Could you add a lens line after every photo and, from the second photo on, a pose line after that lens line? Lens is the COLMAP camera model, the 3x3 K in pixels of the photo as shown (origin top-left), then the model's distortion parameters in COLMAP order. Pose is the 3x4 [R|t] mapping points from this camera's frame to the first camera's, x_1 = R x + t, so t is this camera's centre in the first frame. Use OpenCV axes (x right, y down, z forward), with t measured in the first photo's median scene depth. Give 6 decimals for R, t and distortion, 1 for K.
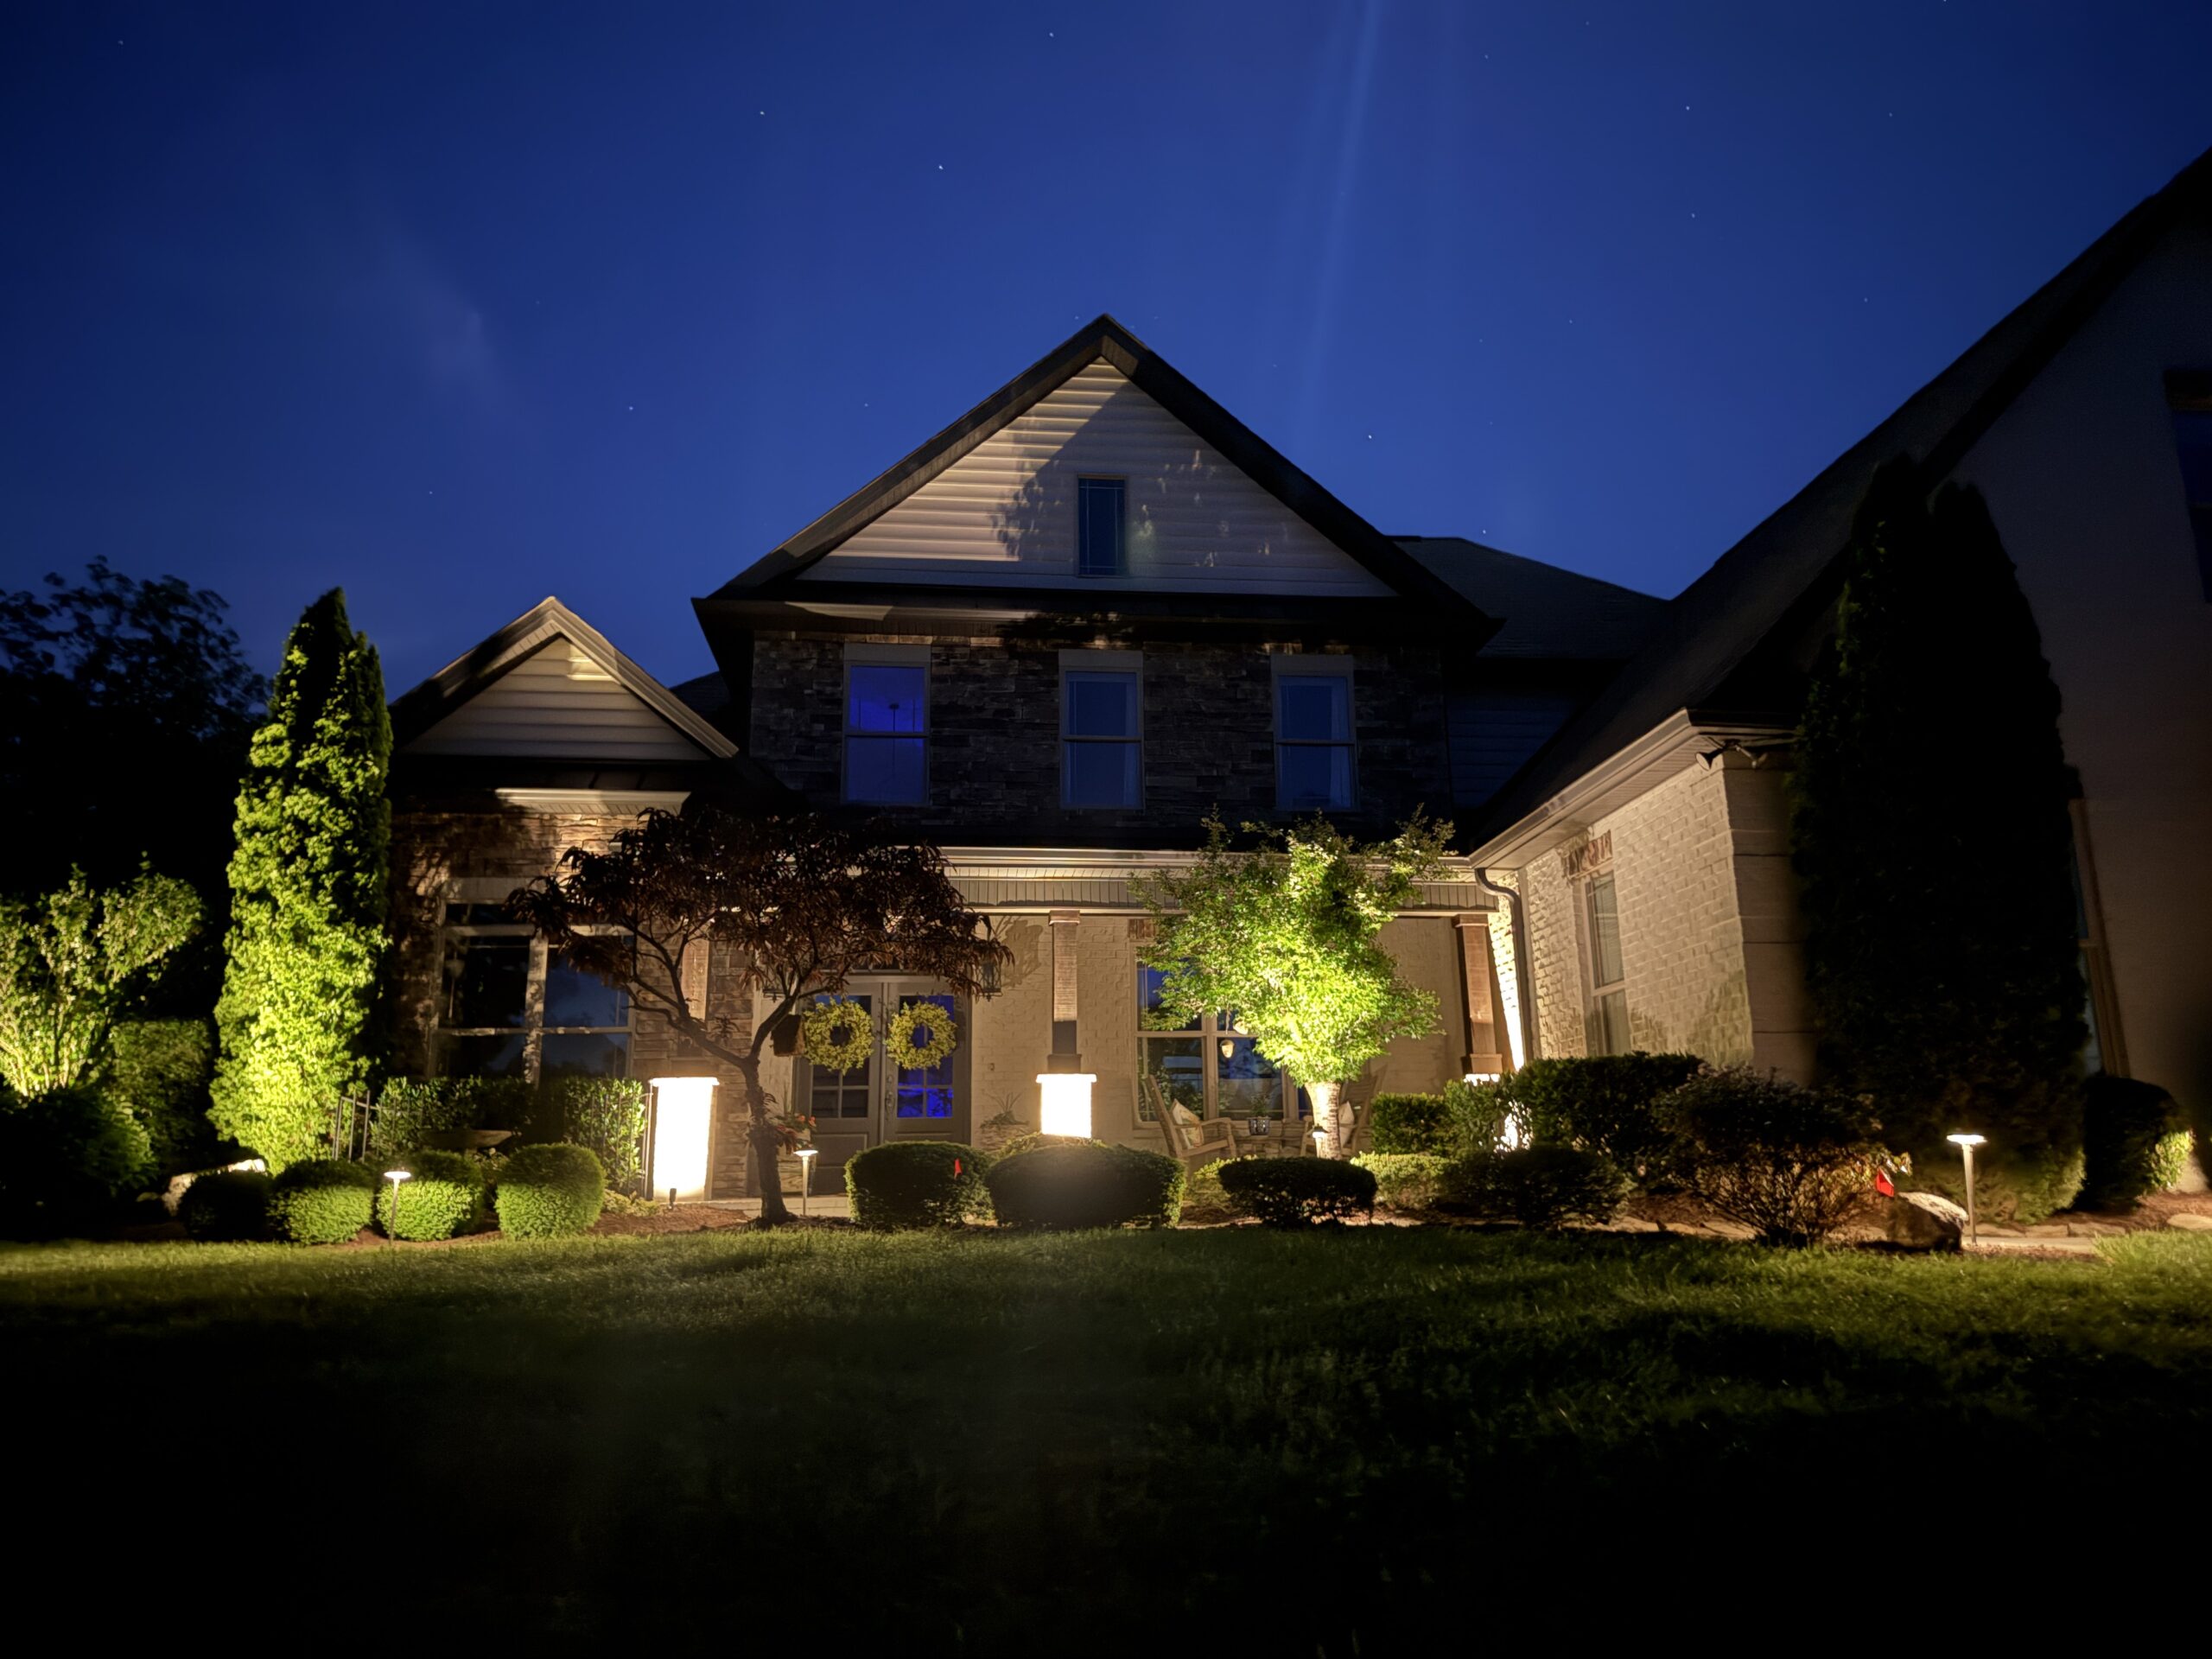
lens RADIAL K [[1553.5, 0, 1109.1], [0, 1553.5, 837.6], [0, 0, 1]] dist [0.039532, -0.043429]
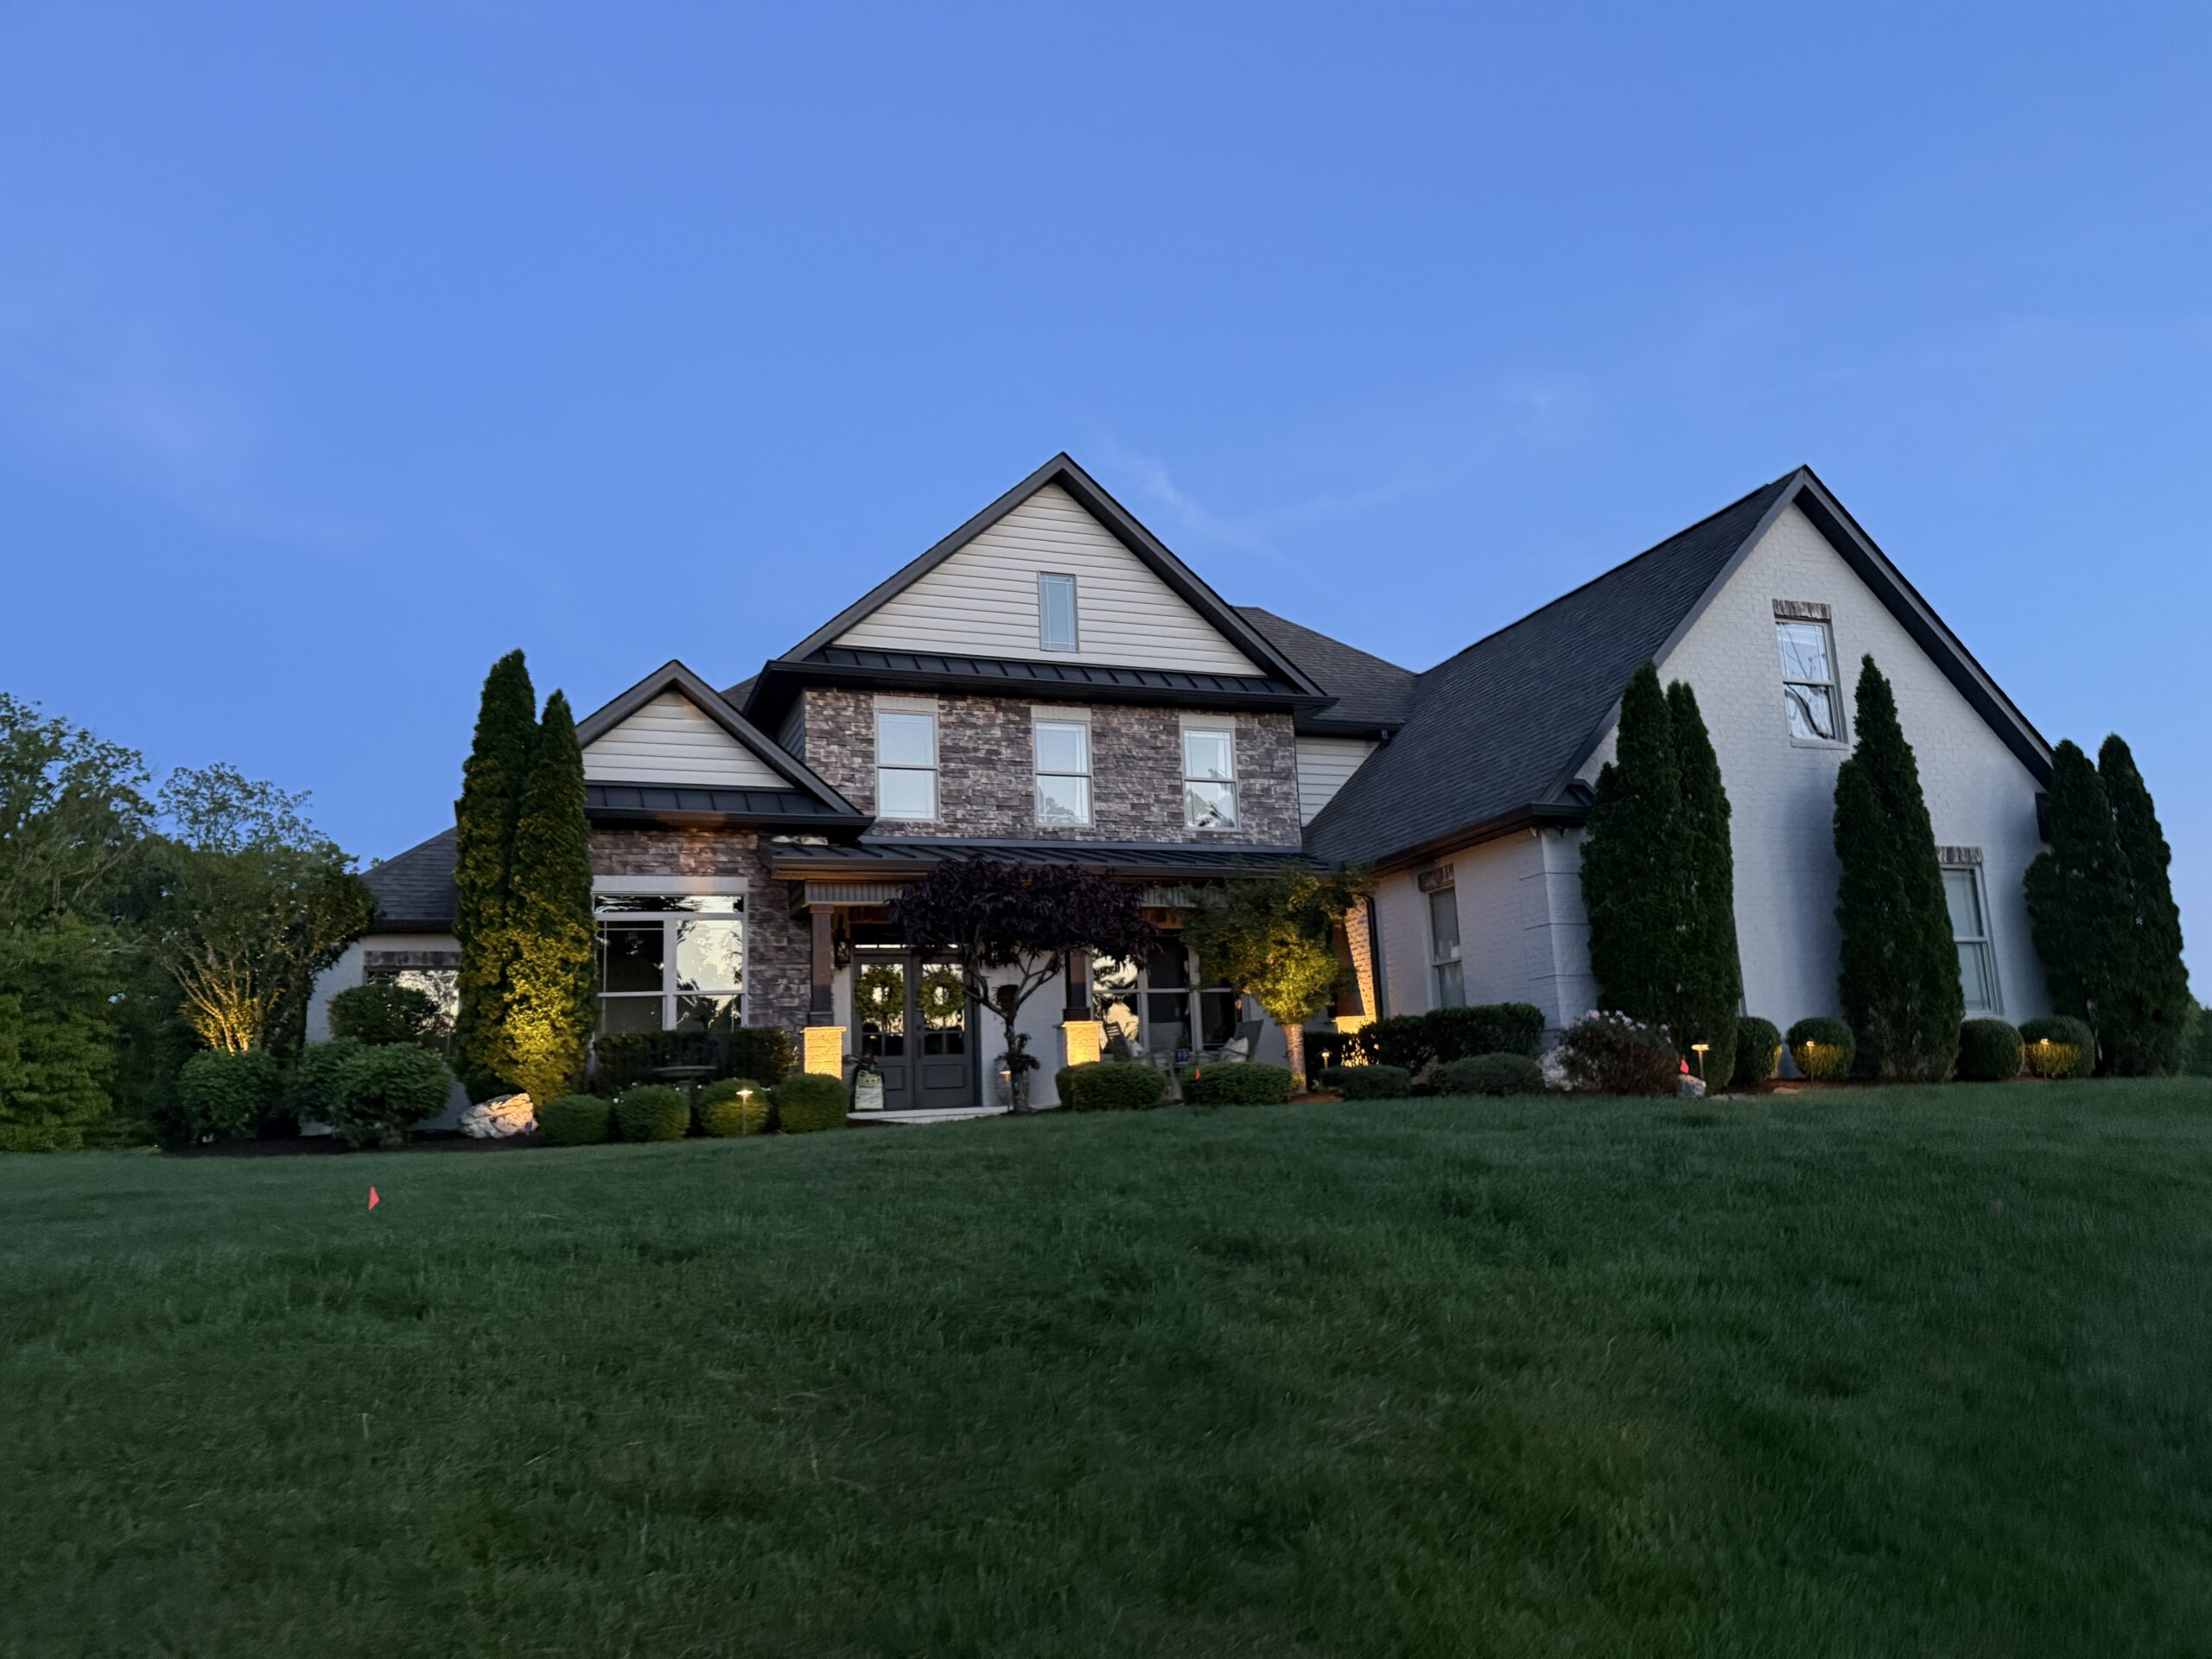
lens RADIAL K [[1553.5, 0, 1123.9], [0, 1553.5, 821.5], [0, 0, 1]] dist [0.039532, -0.043429]
pose [[0.963606, 0.020484, 0.266539, -0.317042], [-0.026756, 0.999444, 0.019919, -0.051322], [-0.265982, -0.026326, 0.963618, -0.321557]]
